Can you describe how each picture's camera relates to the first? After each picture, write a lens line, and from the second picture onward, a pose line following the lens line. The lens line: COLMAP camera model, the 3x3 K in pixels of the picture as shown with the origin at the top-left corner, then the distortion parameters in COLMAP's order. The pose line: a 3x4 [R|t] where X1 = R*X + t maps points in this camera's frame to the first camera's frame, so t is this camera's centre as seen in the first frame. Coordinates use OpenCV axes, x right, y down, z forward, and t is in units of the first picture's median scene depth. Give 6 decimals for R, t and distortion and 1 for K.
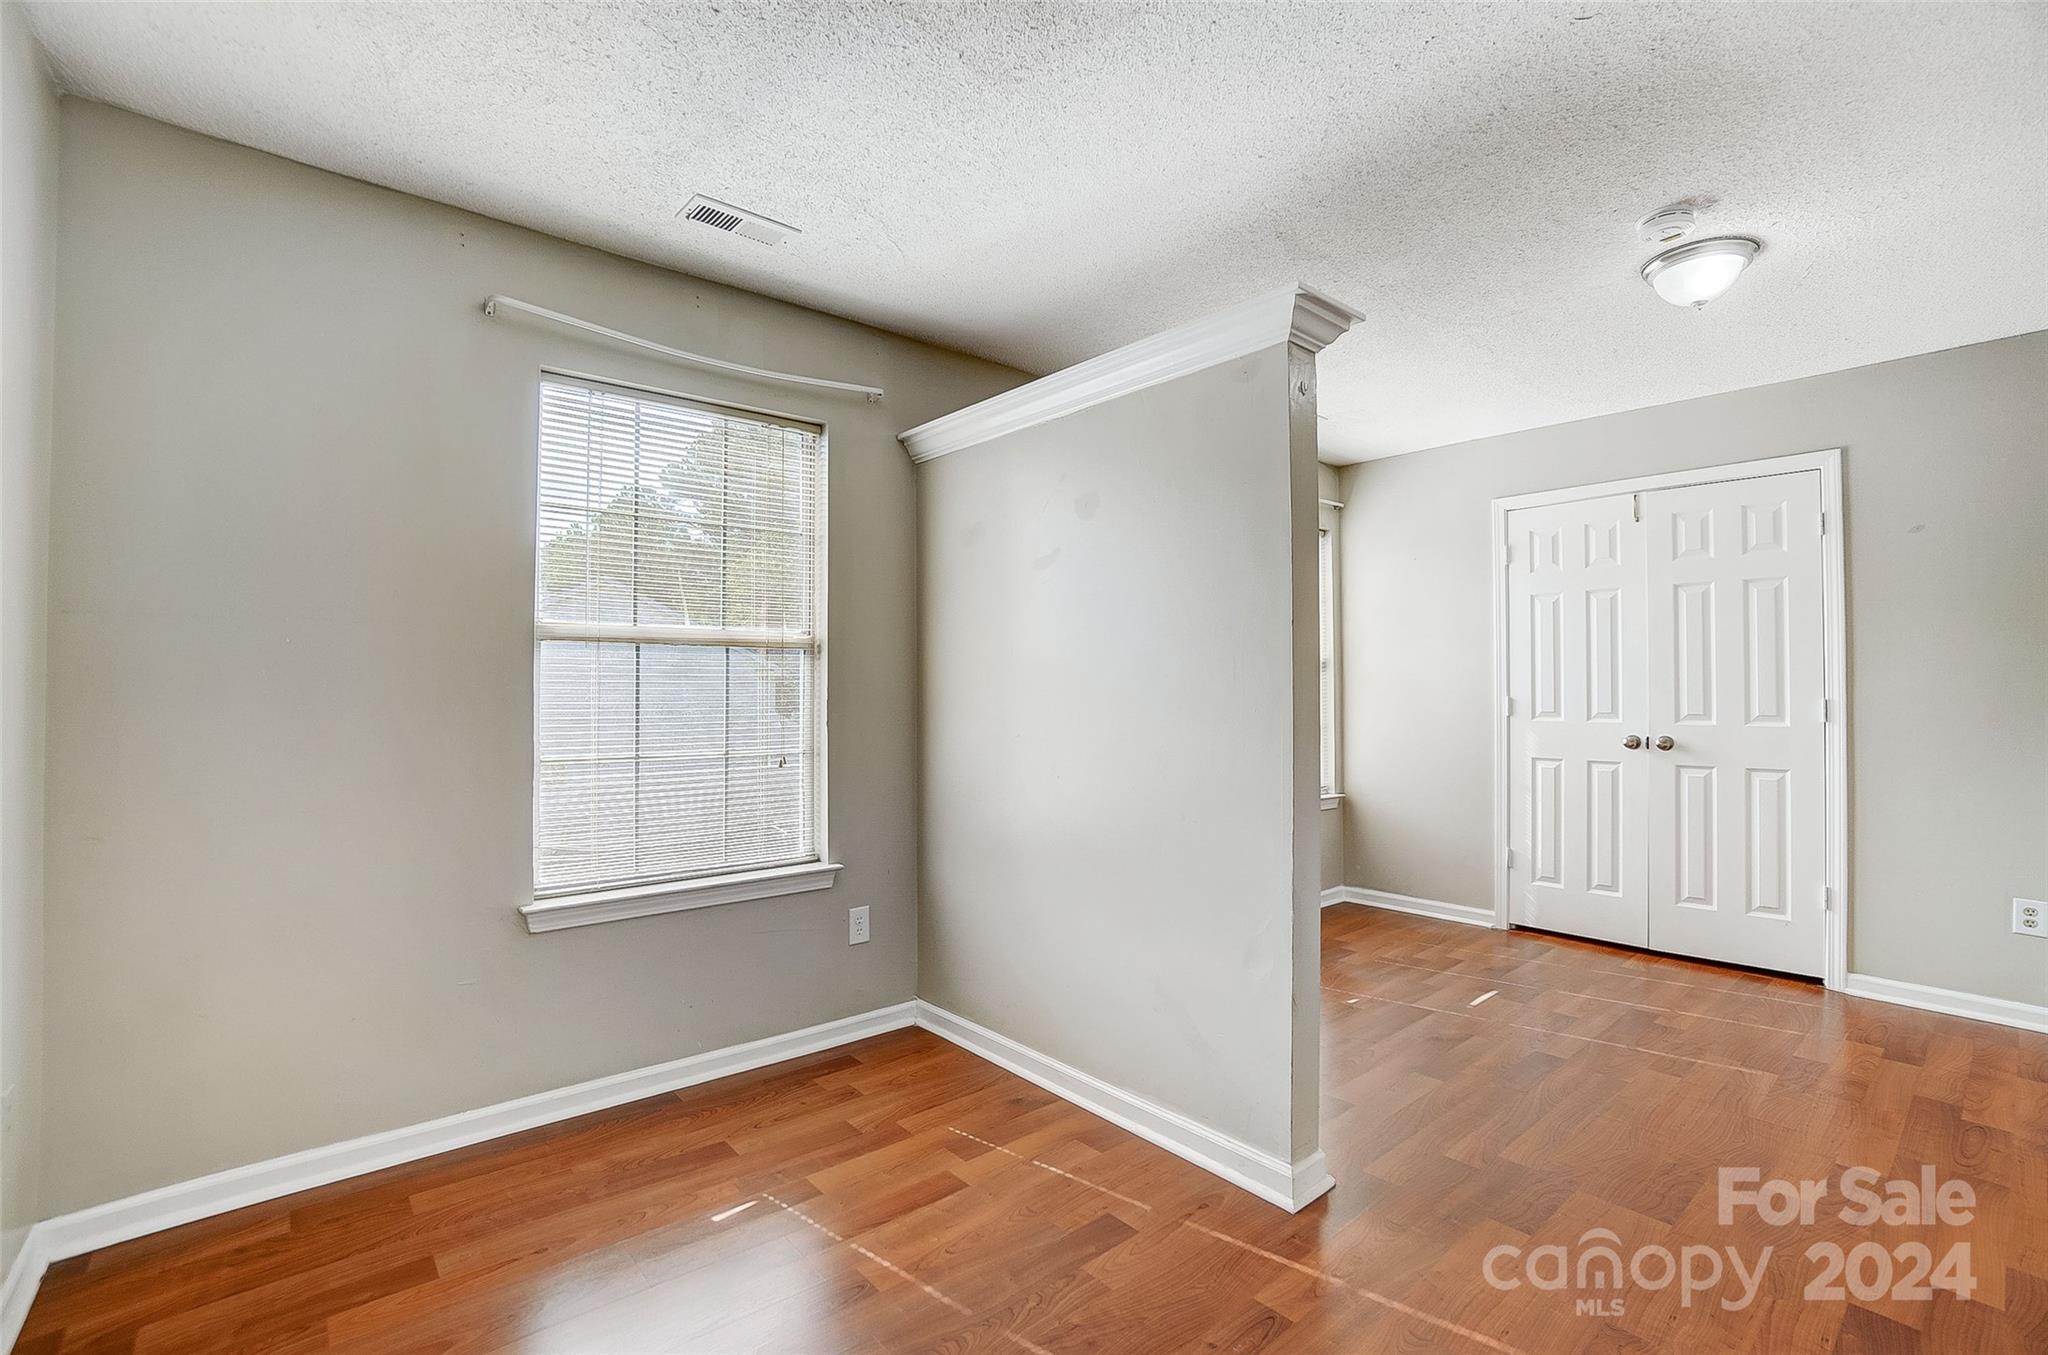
lens RADIAL K [[912.3, 0, 1018.3], [0, 912.3, 679.5], [0, 0, 1]] dist [-0.062084, 0.023491]
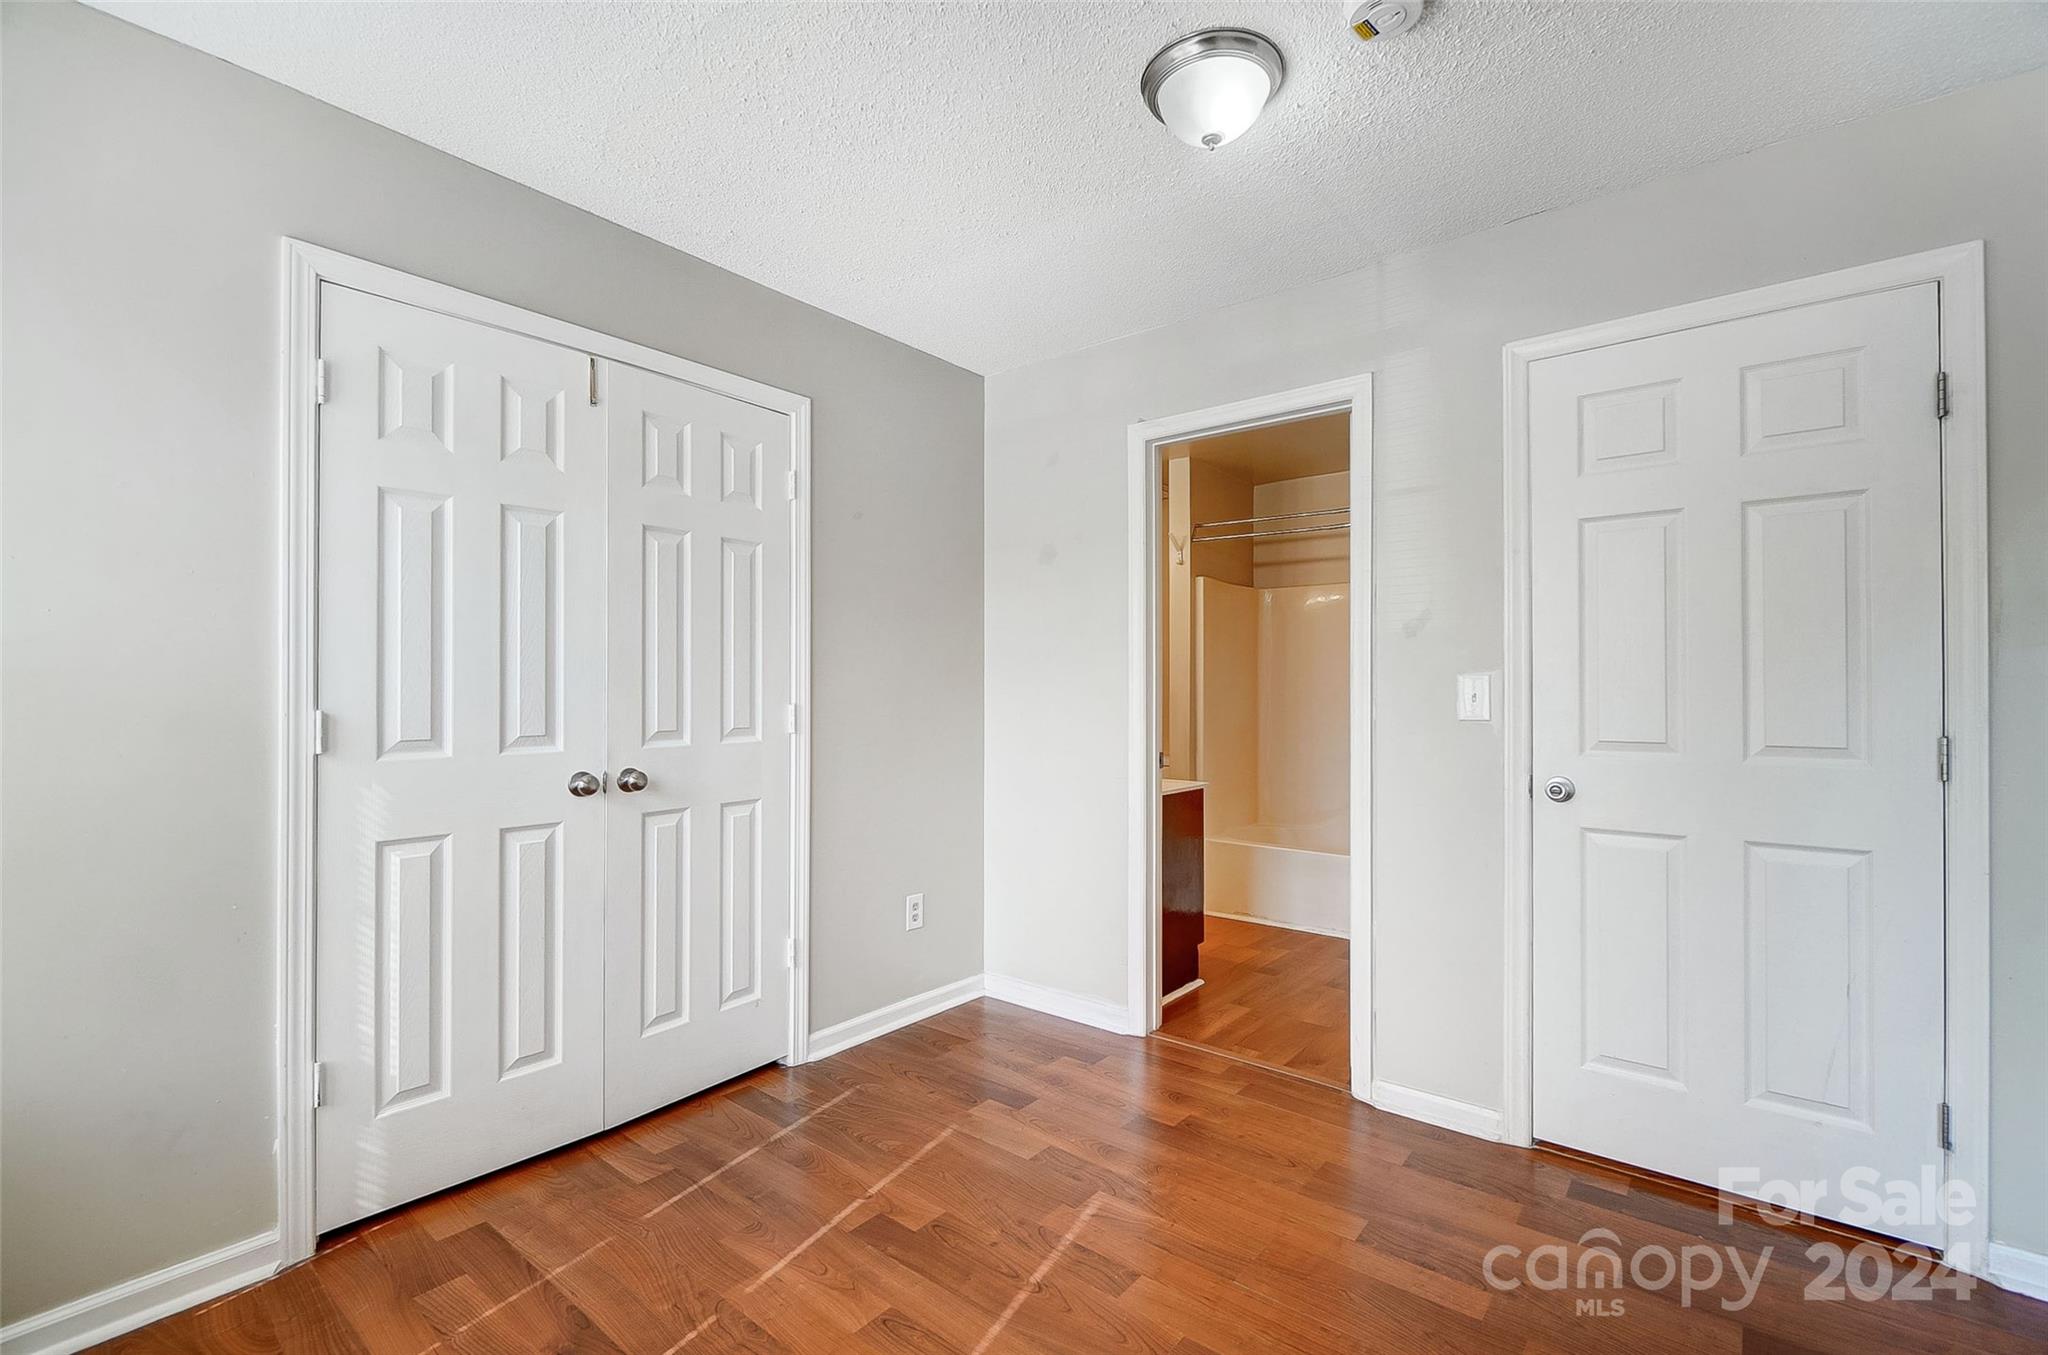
lens RADIAL K [[890.4, 0, 1021.0], [0, 890.4, 681.4], [0, 0, 1]] dist [-0.001168, -0.000867]
pose [[-0.185072, 0.012299, 0.982648, 0.074697], [-0.005583, 0.999892, -0.013567, 0.010509], [-0.982709, -0.007997, -0.184983, 0.860152]]
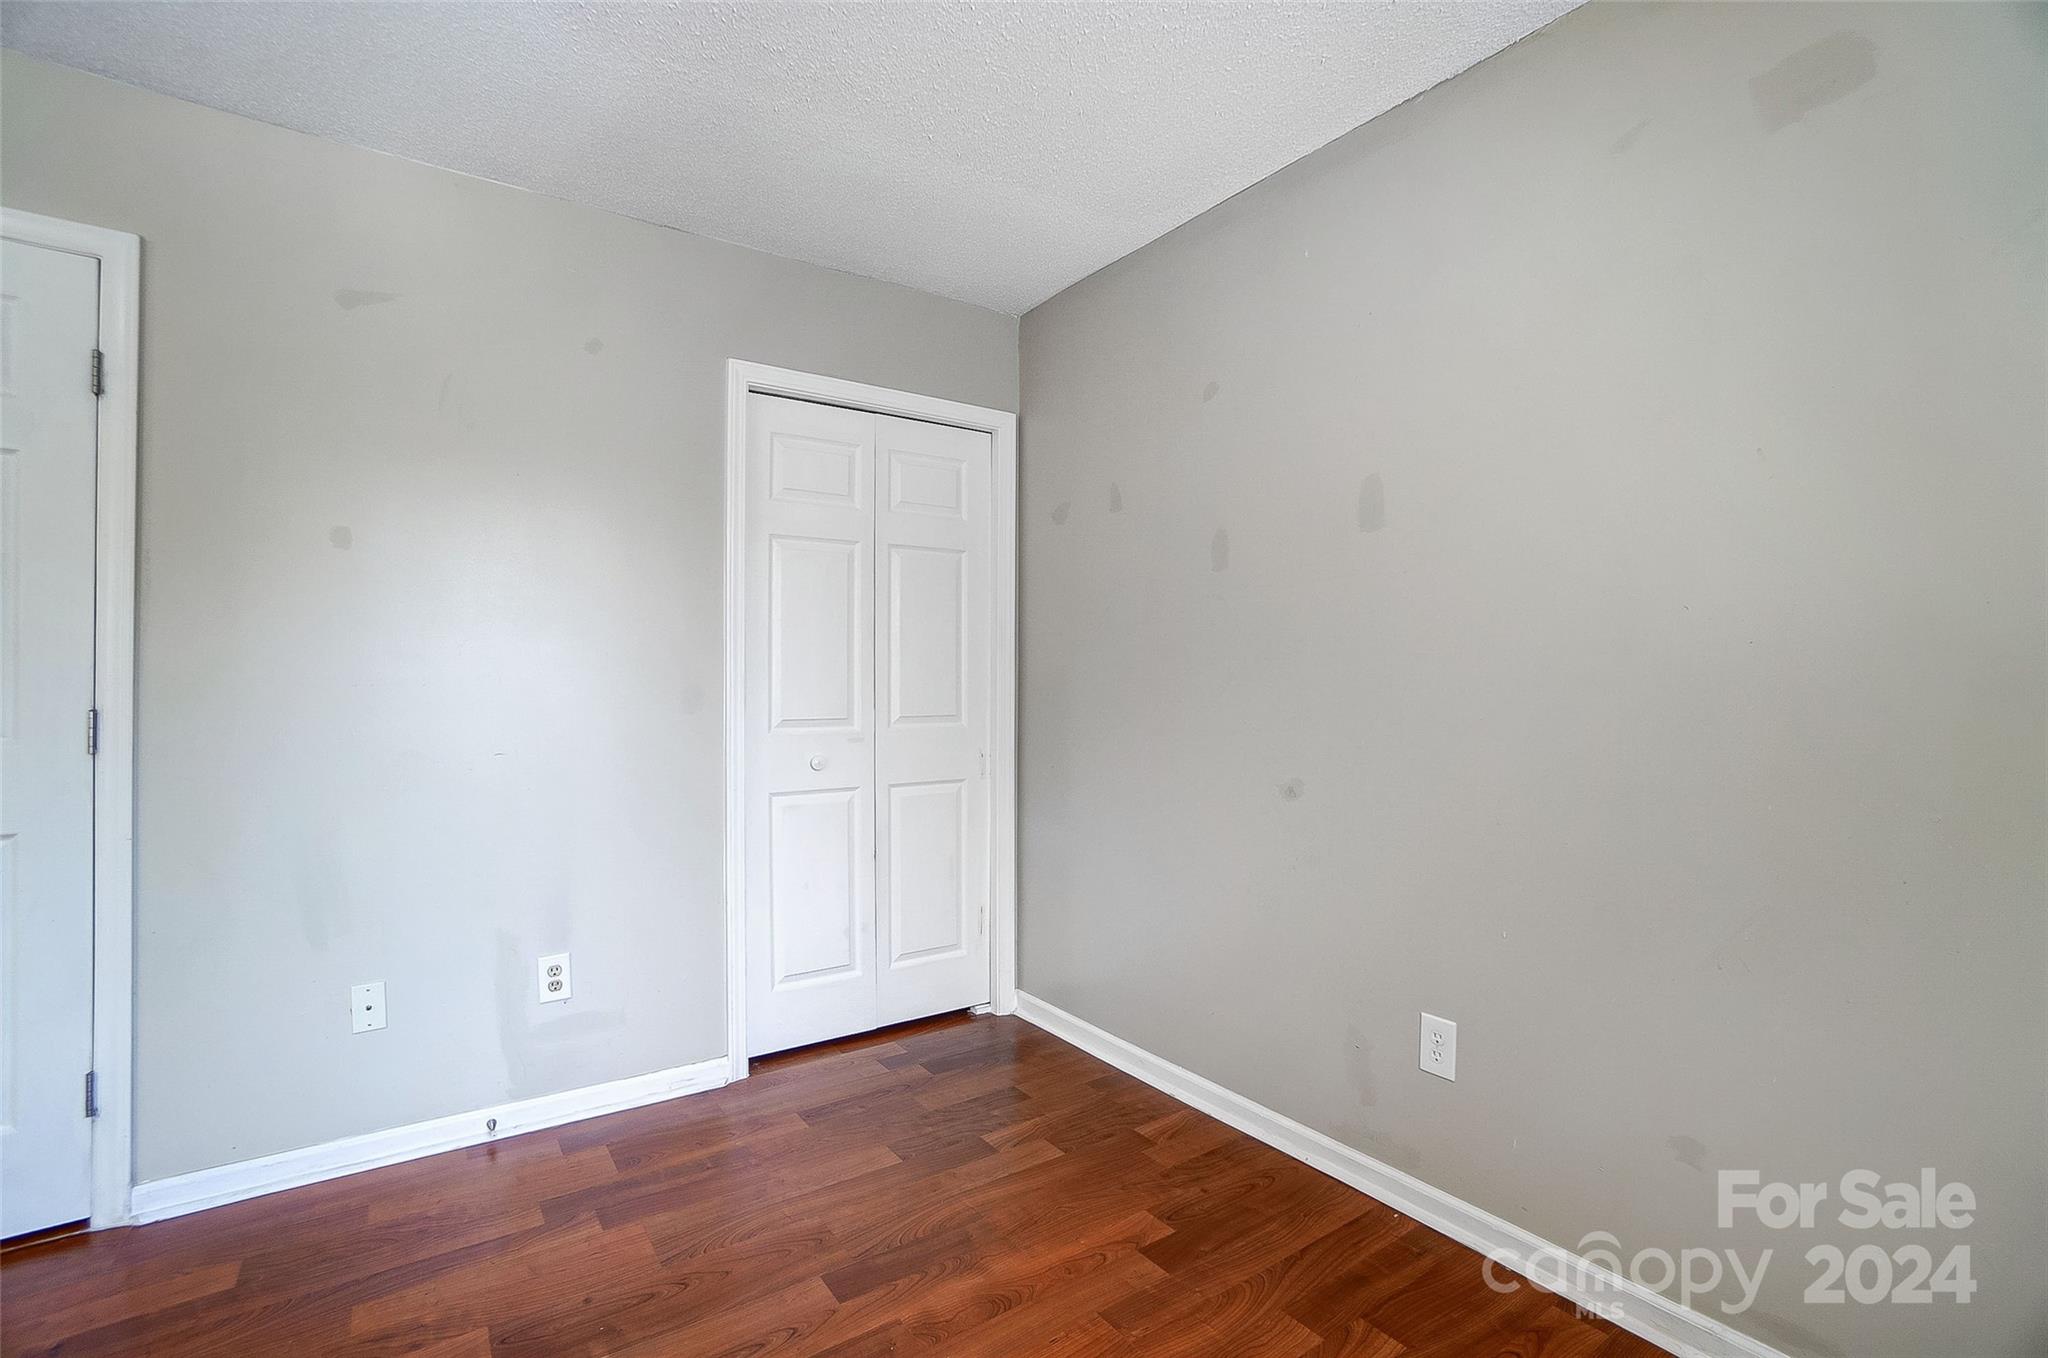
lens RADIAL K [[912.3, 0, 1018.3], [0, 912.3, 681.0], [0, 0, 1]] dist [-0.062084, 0.023491]
pose [[-0.995343, 0.003444, 0.096331, -0.096269], [0.002750, 0.999969, -0.007339, 0.020309], [-0.096354, -0.007039, -0.995322, 0.708134]]
